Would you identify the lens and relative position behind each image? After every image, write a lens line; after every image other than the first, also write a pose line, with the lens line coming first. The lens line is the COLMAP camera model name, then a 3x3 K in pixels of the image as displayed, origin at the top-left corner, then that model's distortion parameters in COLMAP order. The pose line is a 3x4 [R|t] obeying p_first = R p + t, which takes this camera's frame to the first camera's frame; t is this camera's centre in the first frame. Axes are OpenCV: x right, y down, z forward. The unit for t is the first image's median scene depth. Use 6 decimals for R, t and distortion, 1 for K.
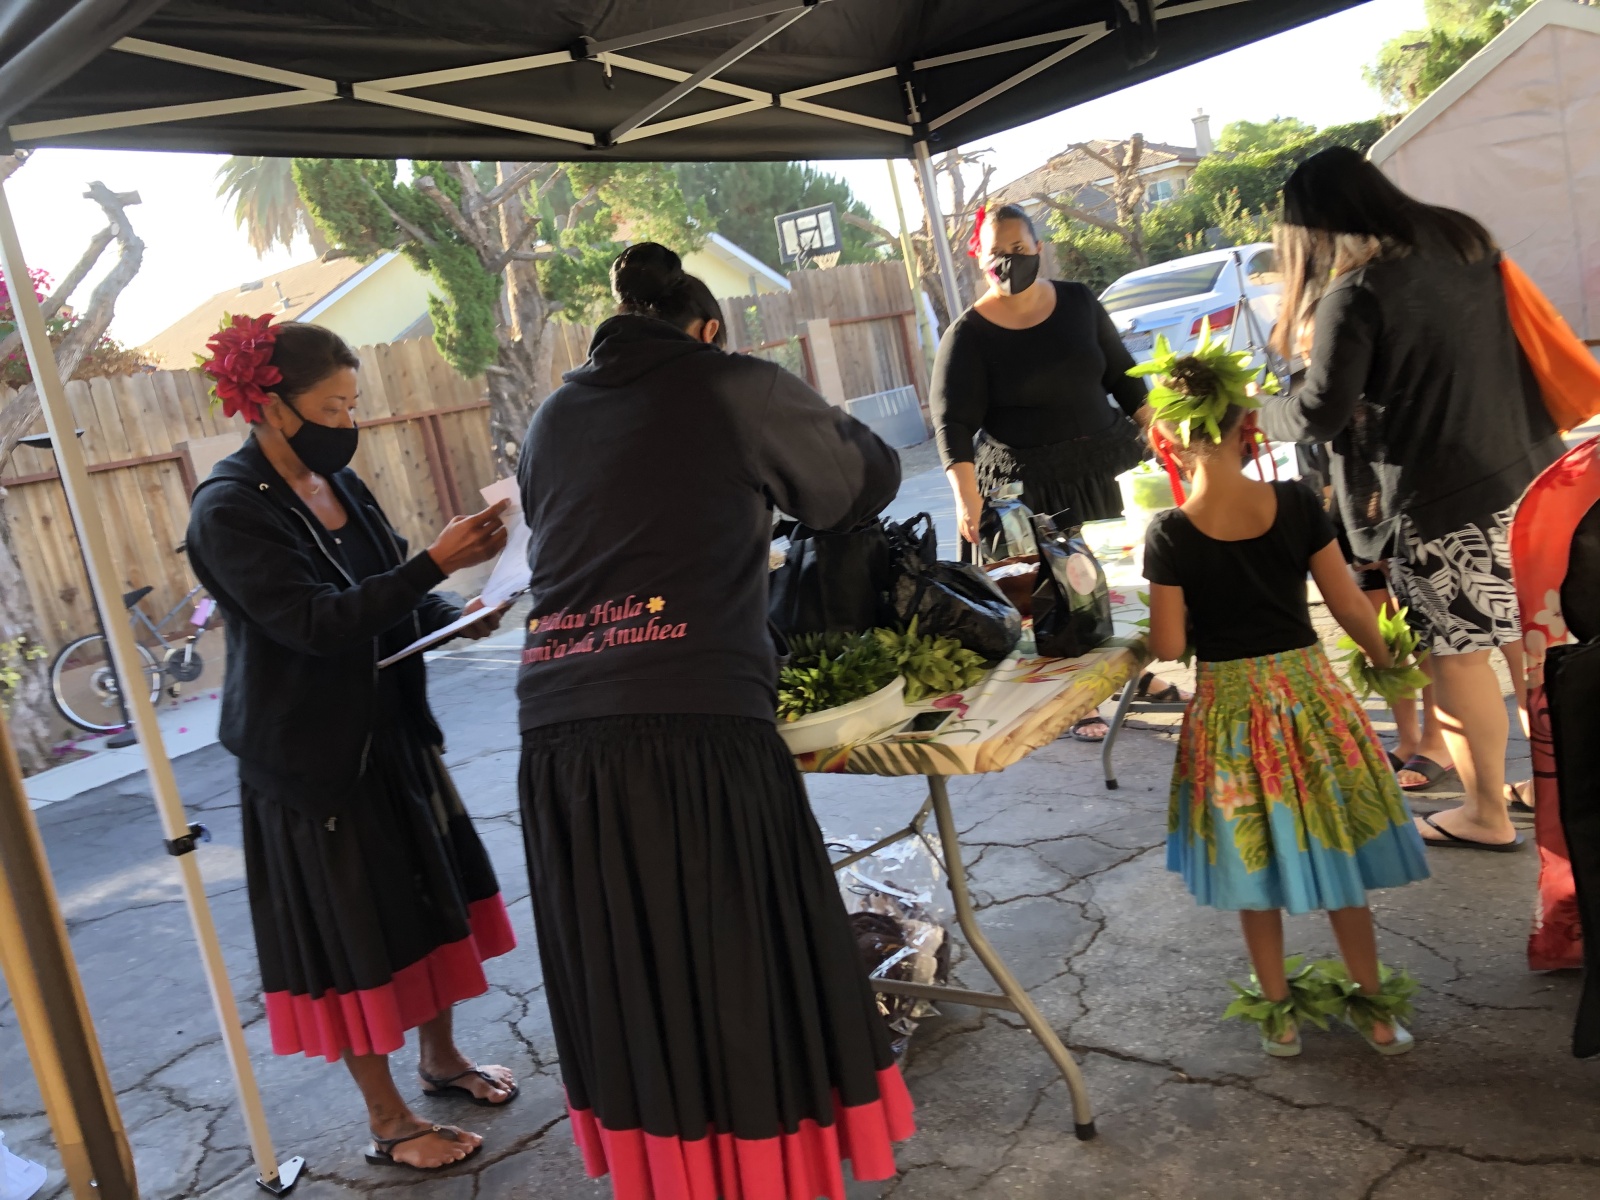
lens RADIAL K [[1338.7, 0, 785.3], [0, 1338.7, 576.6], [0, 0, 1]] dist [0.003170, 0.119489]
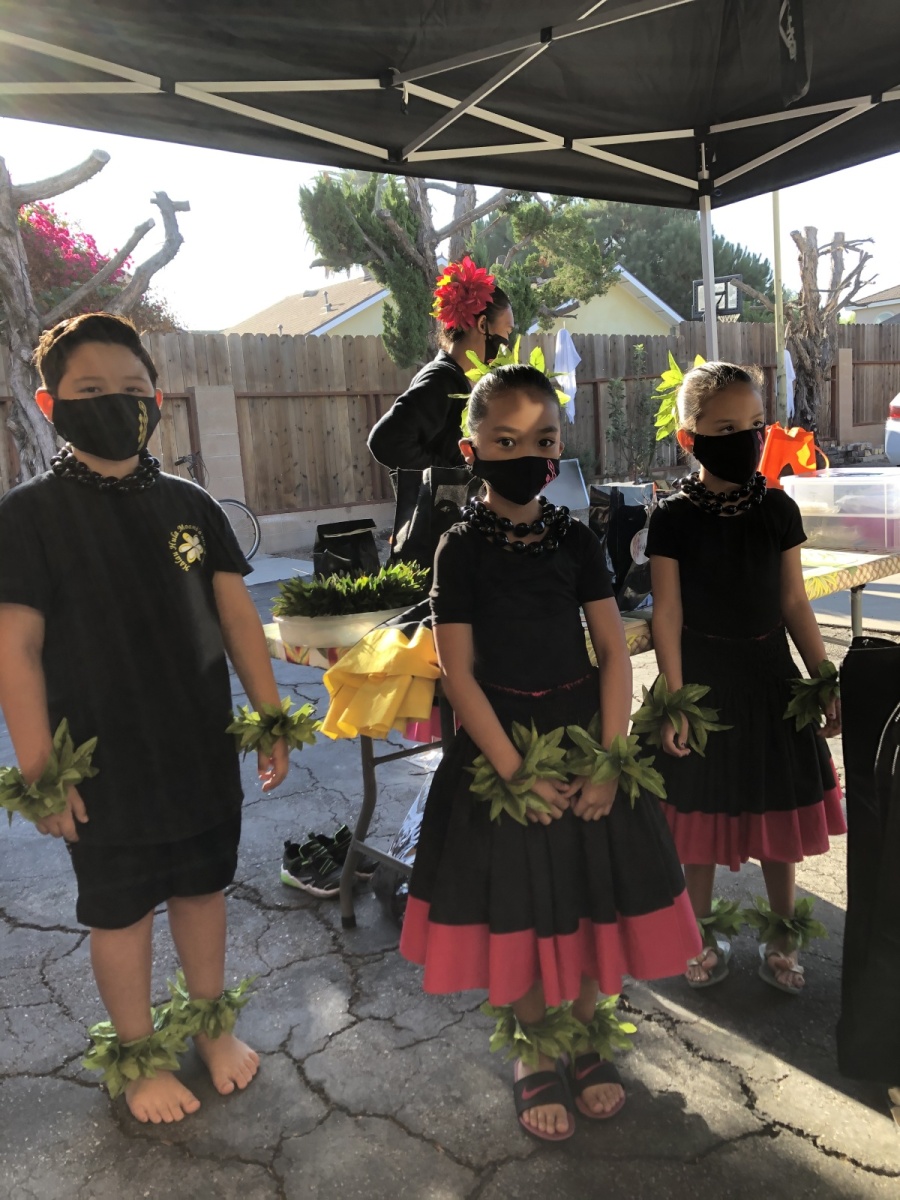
lens RADIAL K [[1004.0, 0, 450.0], [0, 1004.0, 600.0], [0, 0, 1]] dist [0.021039, 0.019605]
pose [[0.960915, 0.178902, -0.211272, 0.063479], [-0.168030, 0.983400, 0.068489, 0.000637], [0.220017, -0.030312, 0.975025, 0.035299]]
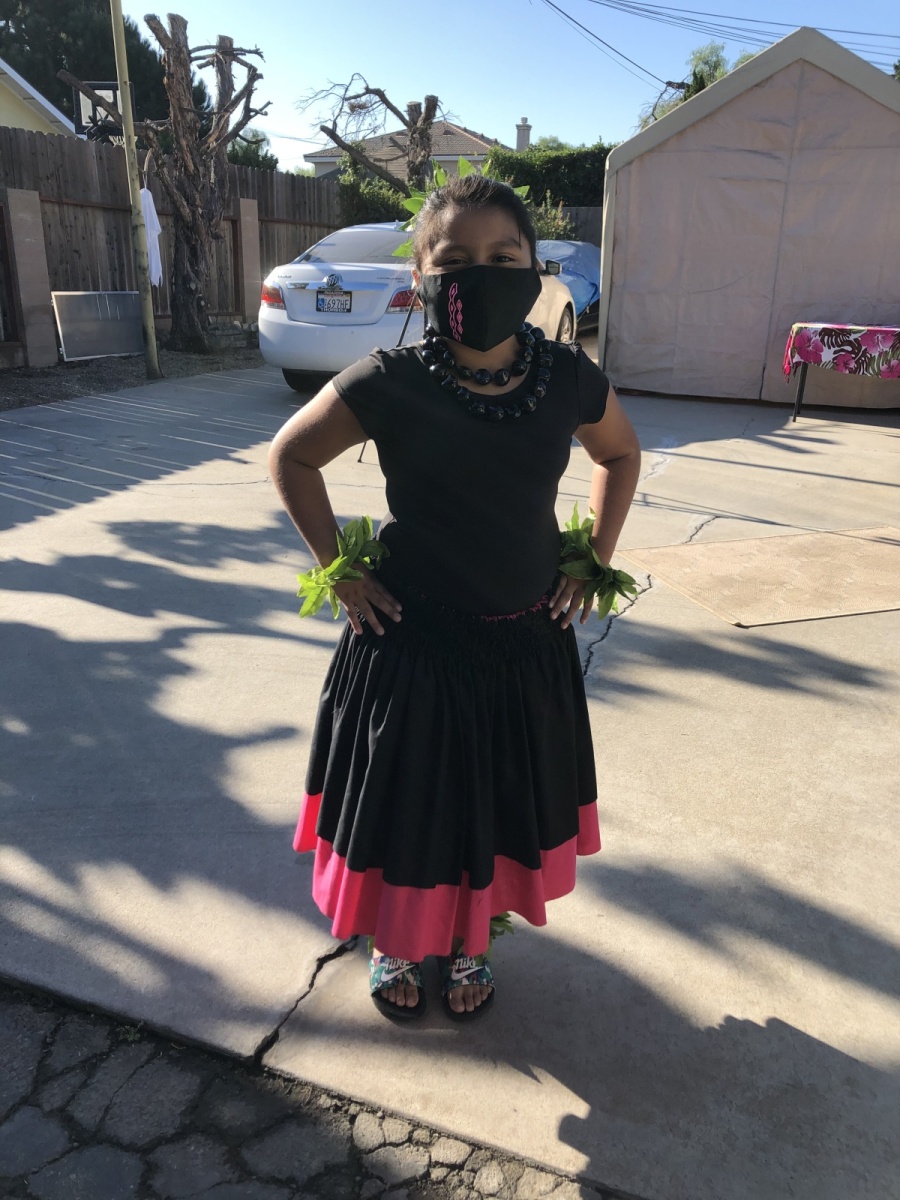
lens RADIAL K [[961.6, 0, 450.0], [0, 961.6, 600.0], [0, 0, 1]] dist [0.002238, 0.007262]
pose [[0.947440, 0.137423, 0.288915, 0.217554], [-0.183318, 0.973290, 0.138209, -0.107305], [-0.262205, -0.183908, 0.947326, 0.425475]]
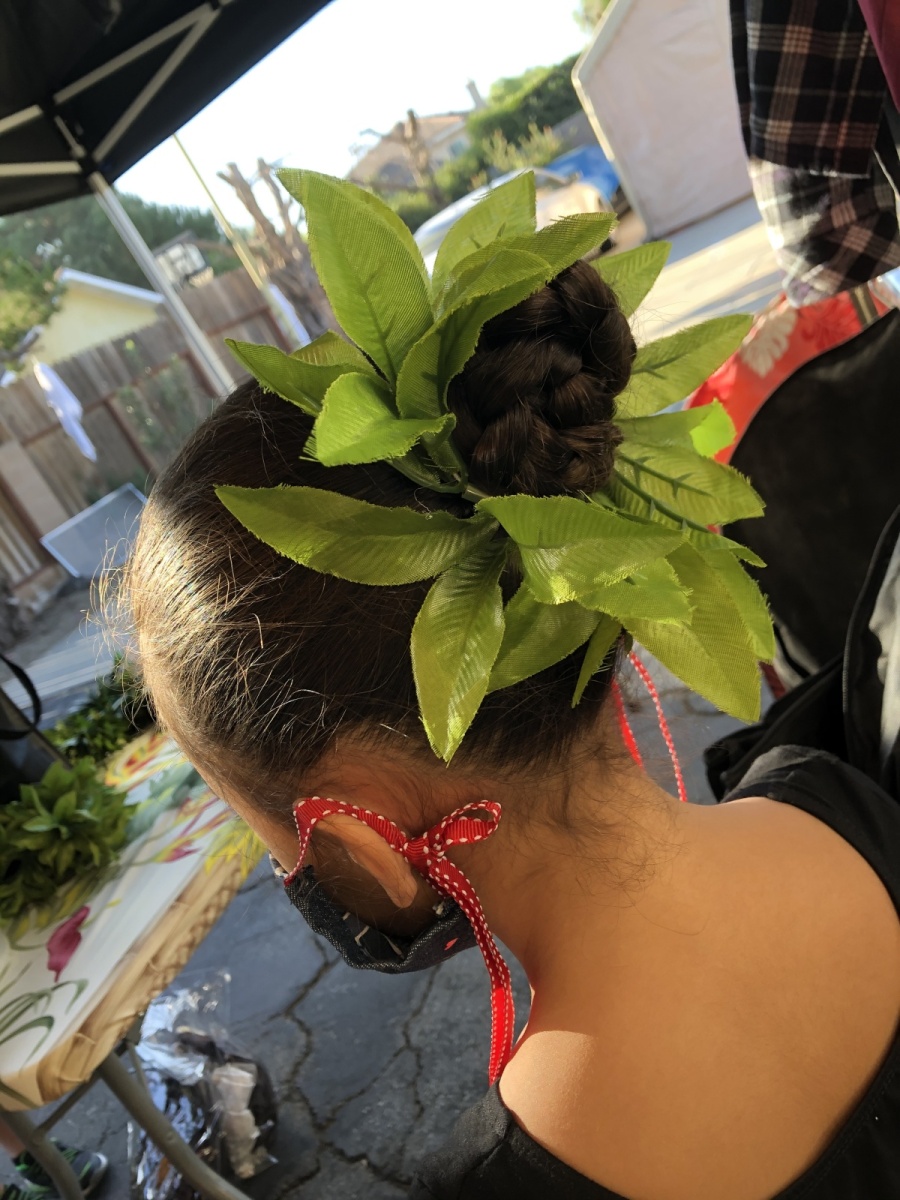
lens RADIAL K [[1019.6, 0, 450.1], [0, 1019.6, 580.8], [0, 0, 1]] dist [0.024967, 0.004592]
pose [[0.937470, -0.322464, 0.131022, 0.070515], [0.310093, 0.944735, 0.106390, -0.019458], [-0.158088, -0.059109, 0.985654, 0.092471]]
